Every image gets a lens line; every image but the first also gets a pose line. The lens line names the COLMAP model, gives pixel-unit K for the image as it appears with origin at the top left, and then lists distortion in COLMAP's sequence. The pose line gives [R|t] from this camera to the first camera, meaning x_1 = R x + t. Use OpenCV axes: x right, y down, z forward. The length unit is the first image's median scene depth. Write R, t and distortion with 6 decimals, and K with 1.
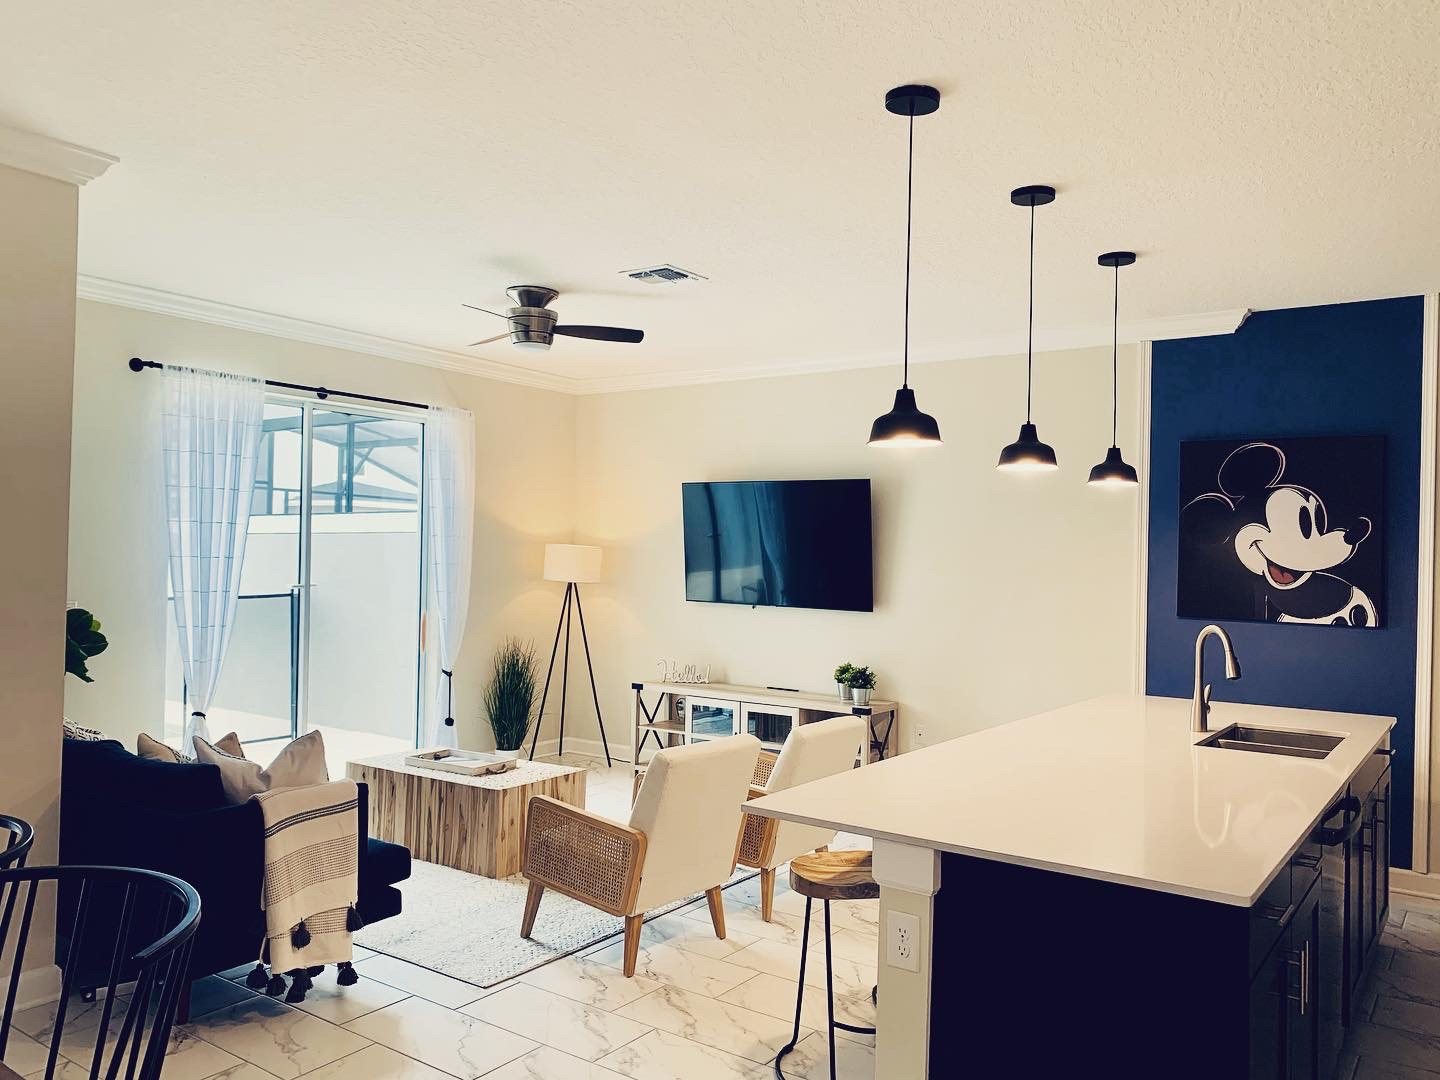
lens RADIAL K [[1114.0, 0, 720.0], [0, 1114.0, 540.0], [0, 0, 1]] dist [0.003986, 0.000716]
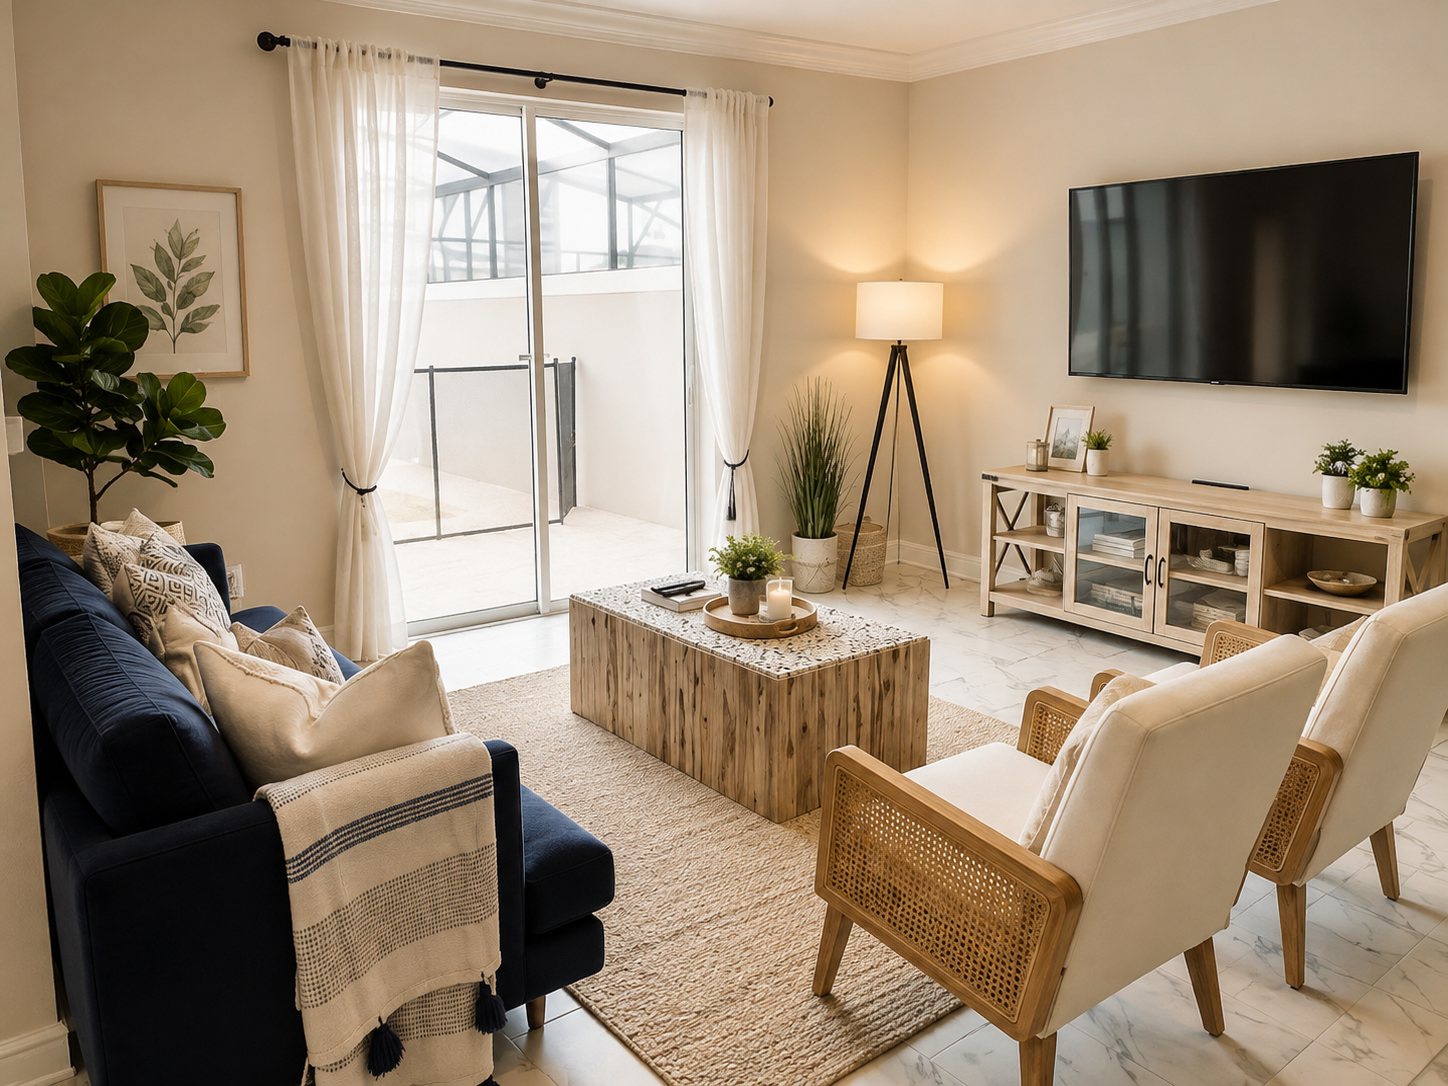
lens RADIAL K [[1095.5, 0, 649.3], [0, 1095.5, 478.7], [0, 0, 1]] dist [0.012049, 0.004295]
pose [[0.941244, 0.009583, -0.337590, -0.043569], [0.049554, 0.984860, 0.166118, 0.008067], [0.334071, -0.173087, 0.926519, 0.295909]]
